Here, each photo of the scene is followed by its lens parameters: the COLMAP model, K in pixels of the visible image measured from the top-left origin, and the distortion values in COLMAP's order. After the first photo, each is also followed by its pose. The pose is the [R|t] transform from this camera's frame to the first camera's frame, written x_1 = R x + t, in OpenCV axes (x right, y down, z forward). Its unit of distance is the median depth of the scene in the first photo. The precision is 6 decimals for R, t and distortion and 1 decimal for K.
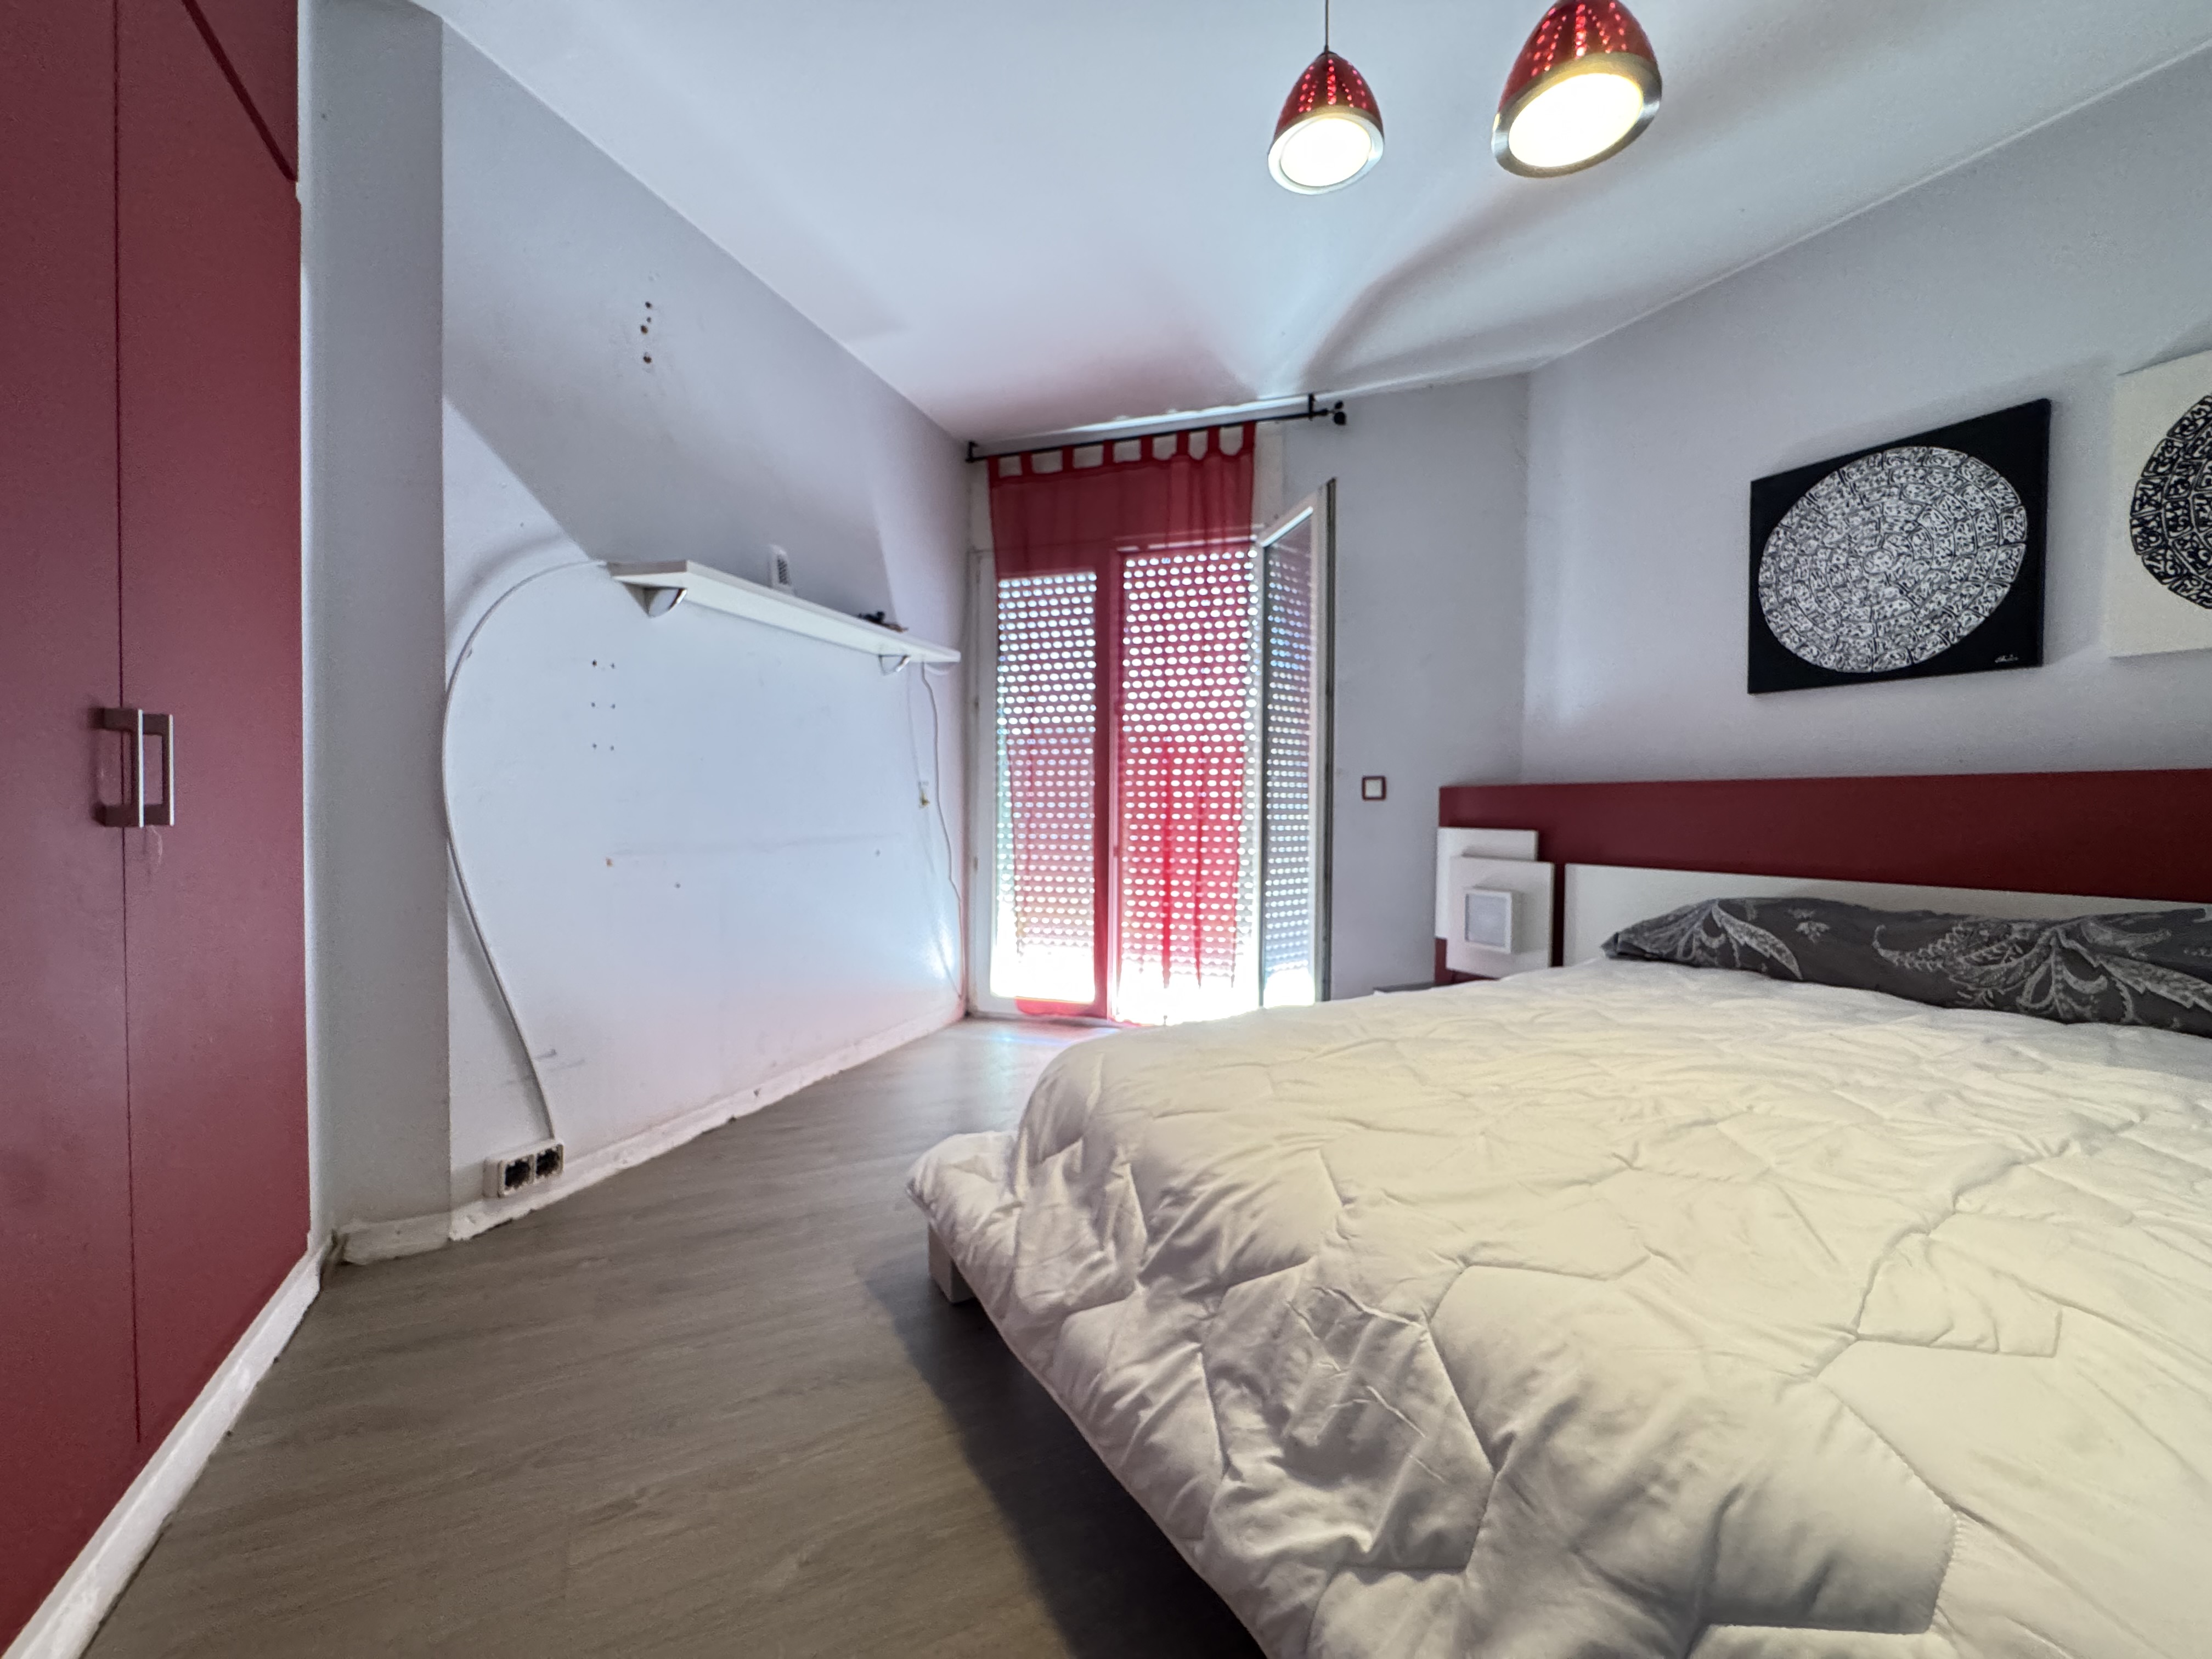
lens RADIAL K [[890.5, 0, 1105.8], [0, 890.5, 825.7], [0, 0, 1]] dist [-0.003915, 0.000804]
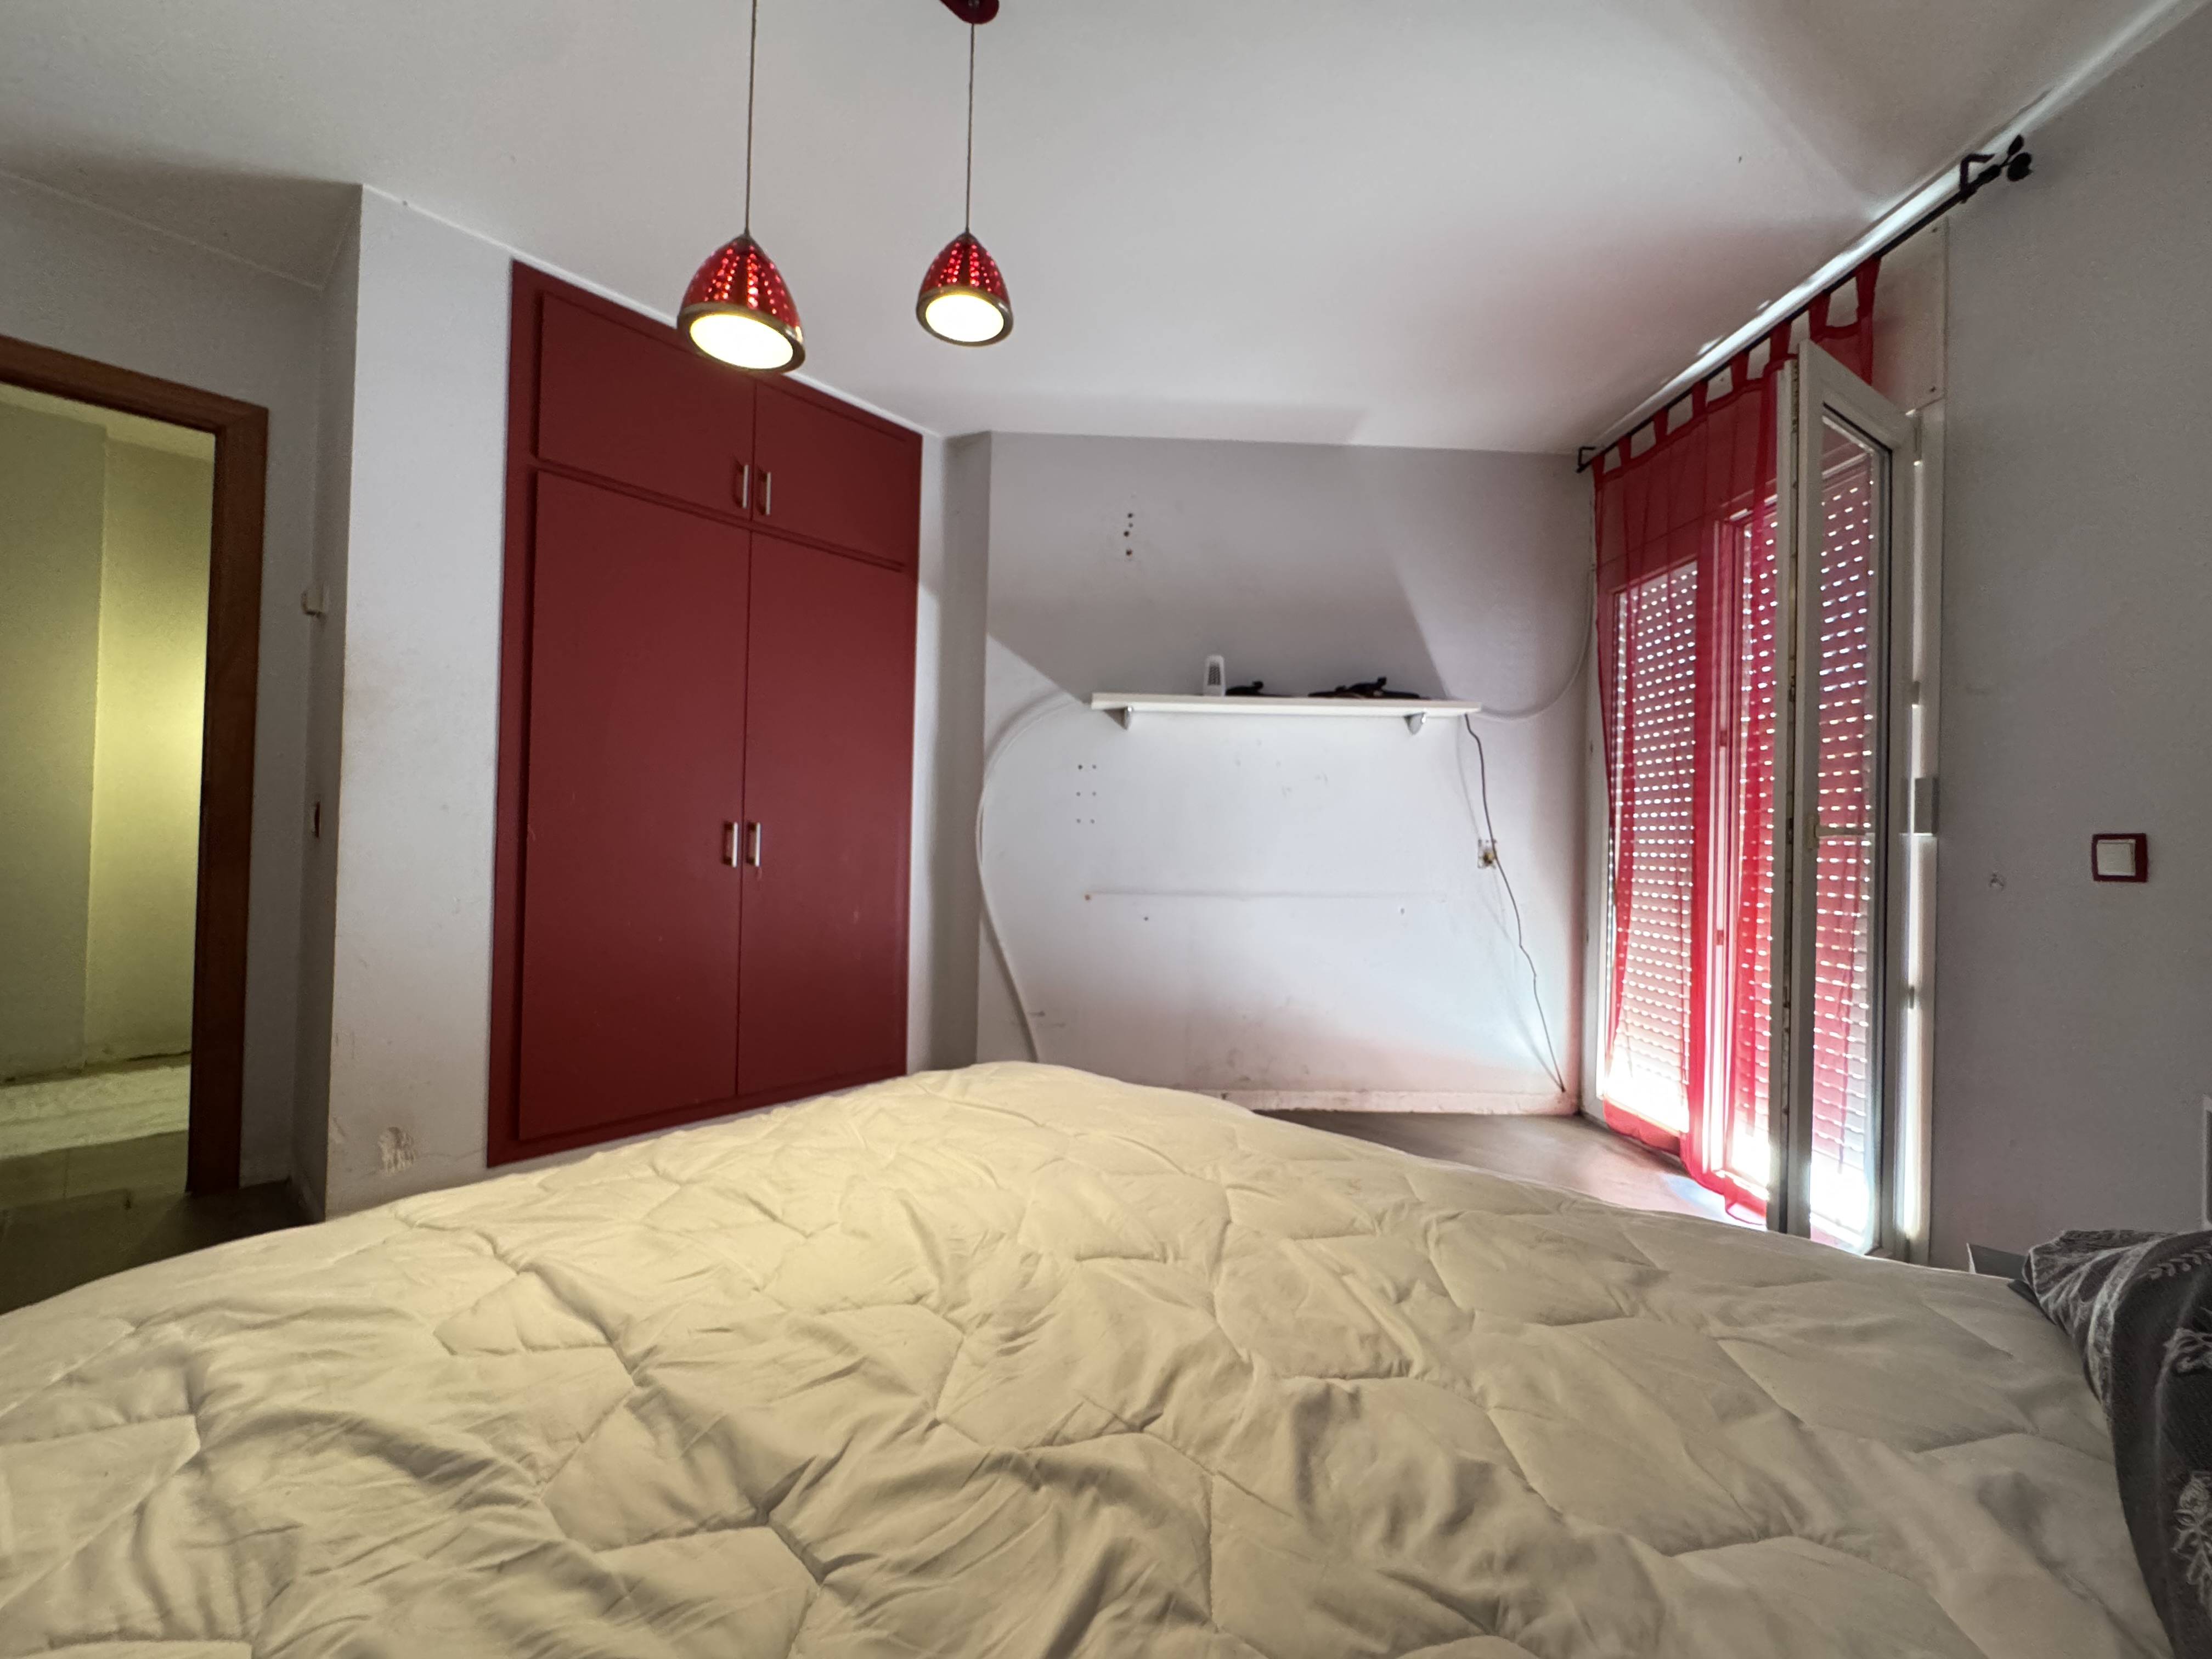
lens RADIAL K [[890.5, 0, 1104.8], [0, 890.5, 826.4], [0, 0, 1]] dist [-0.003915, 0.000804]
pose [[0.362913, -0.010398, -0.931765, 0.805790], [-0.037416, 0.998969, -0.025721, -0.038216], [0.931072, 0.044197, 0.362150, 0.448259]]
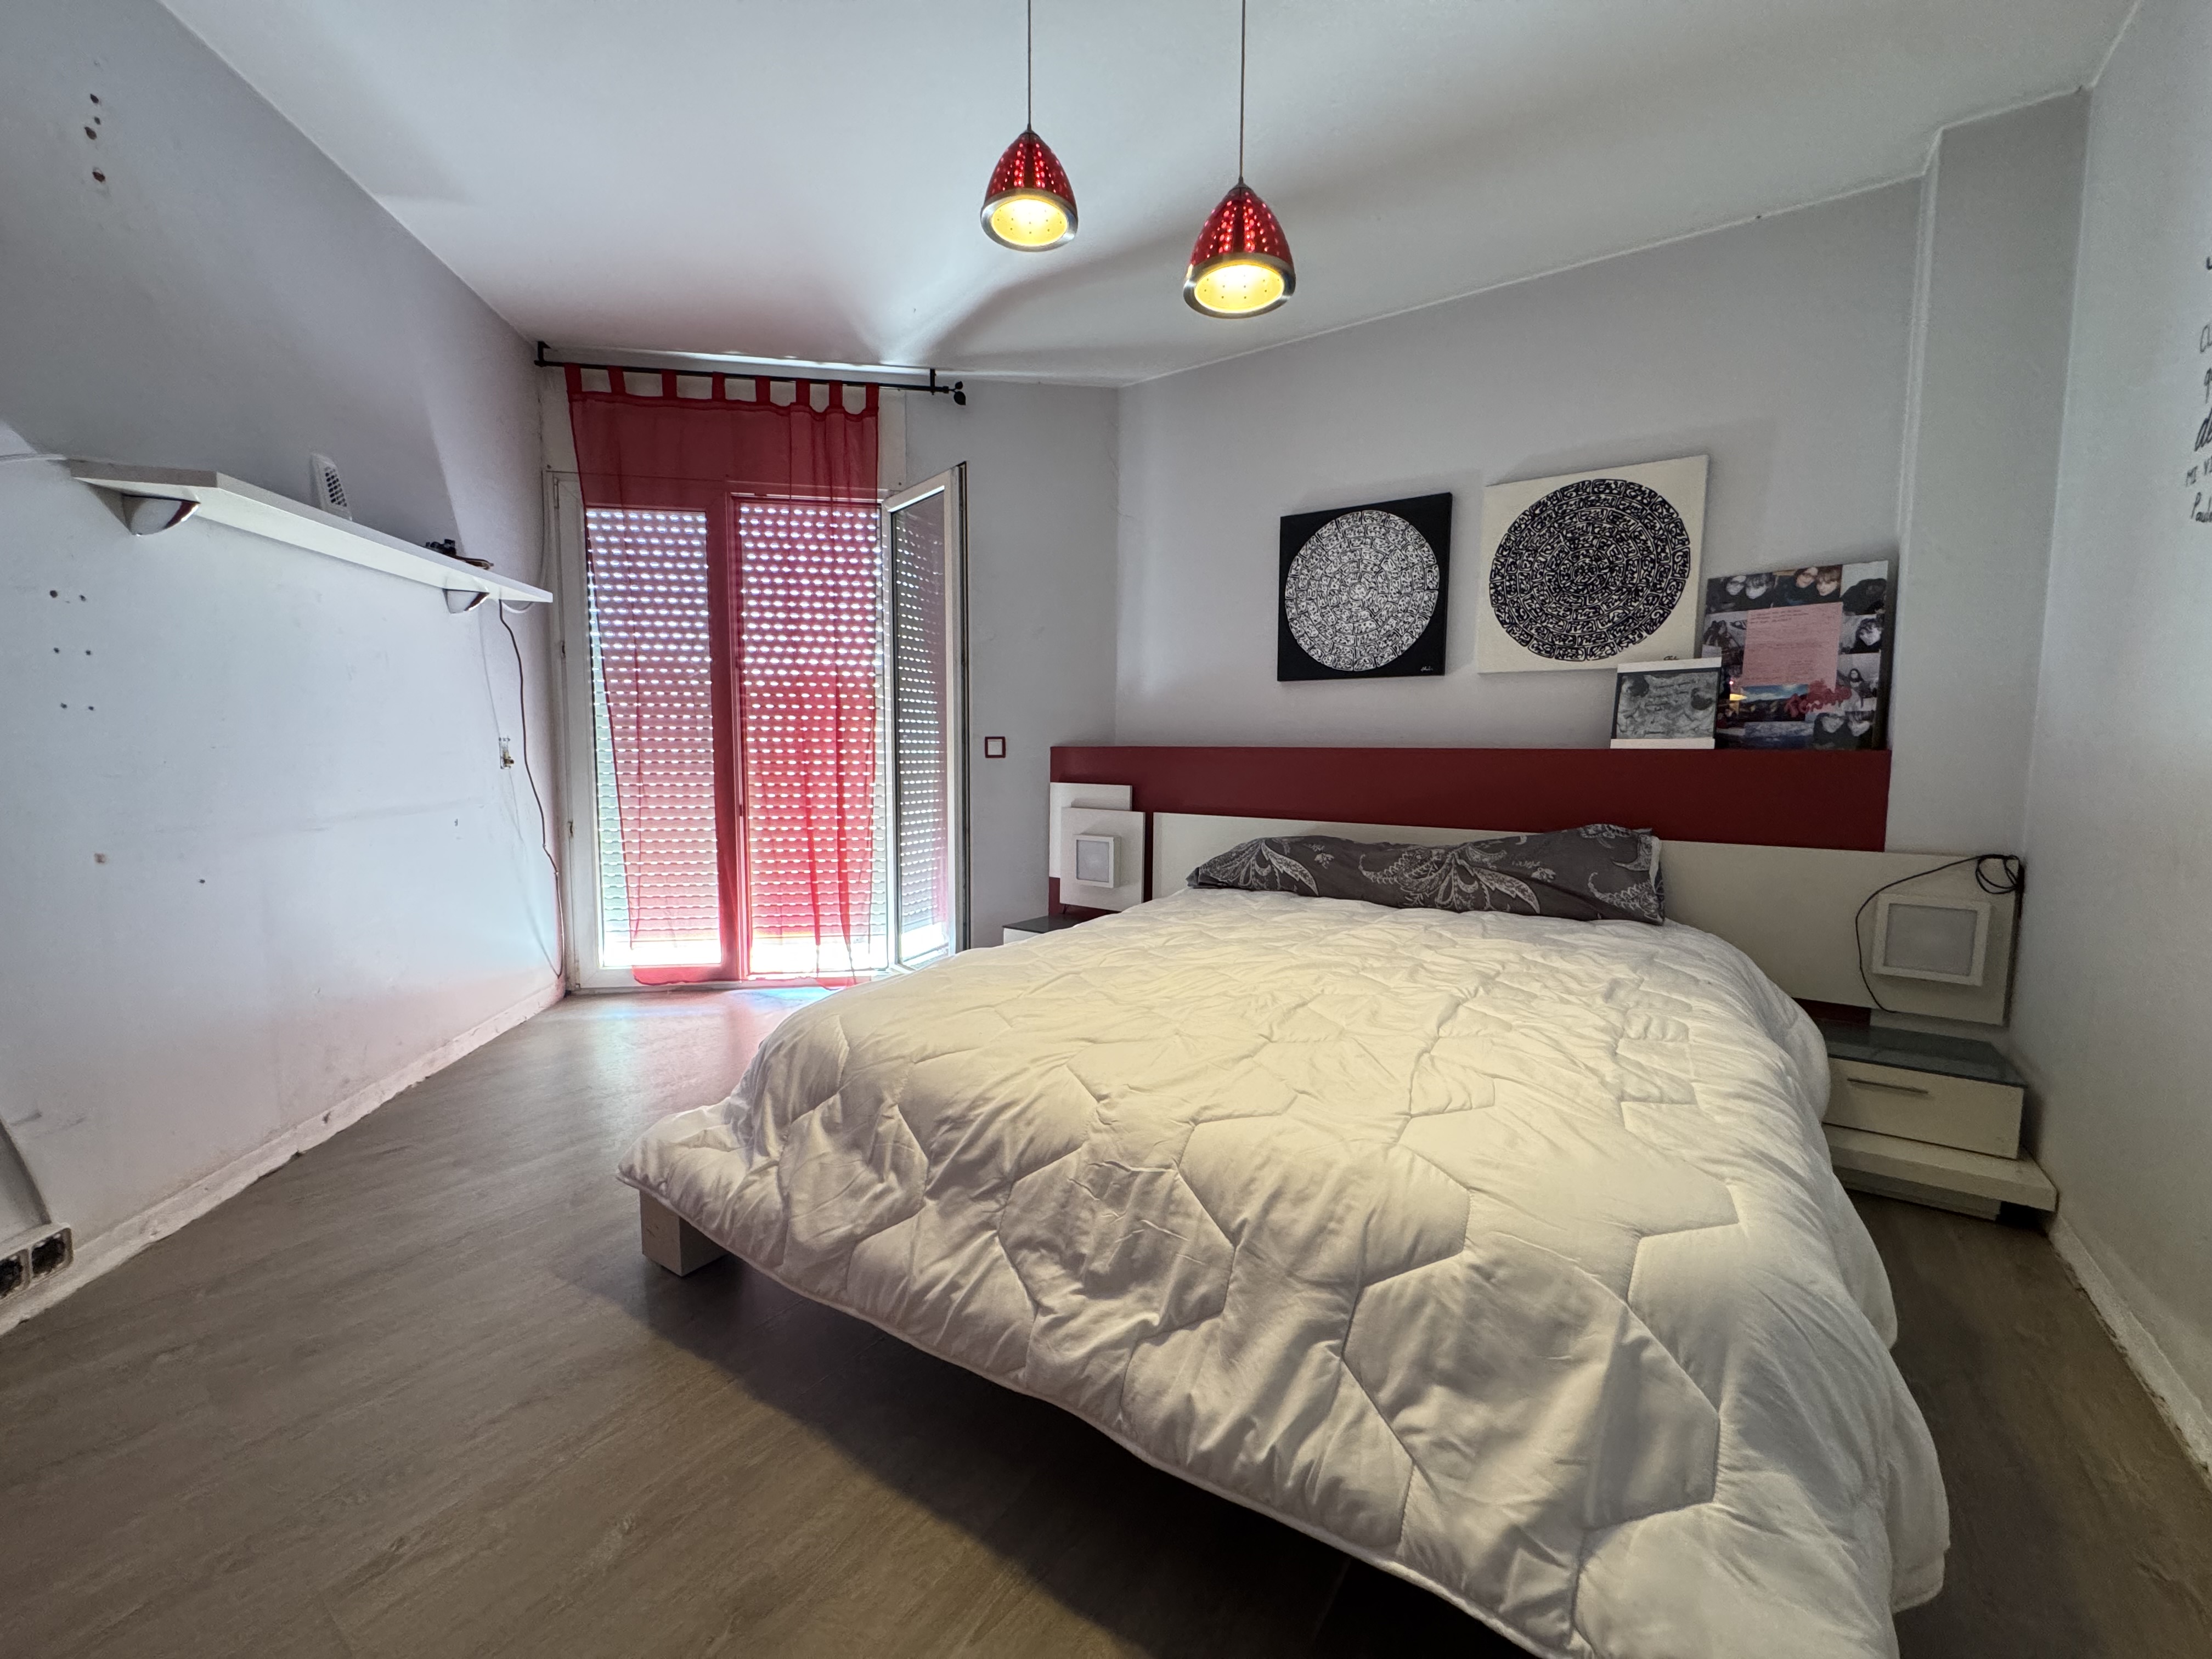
lens RADIAL K [[890.5, 0, 1096.1], [0, 890.5, 820.9], [0, 0, 1]] dist [-0.003915, 0.000804]
pose [[0.889279, -0.036827, 0.455879, -0.138078], [0.007508, 0.997794, 0.065959, -0.033338], [-0.457303, -0.055234, 0.887594, -0.064782]]
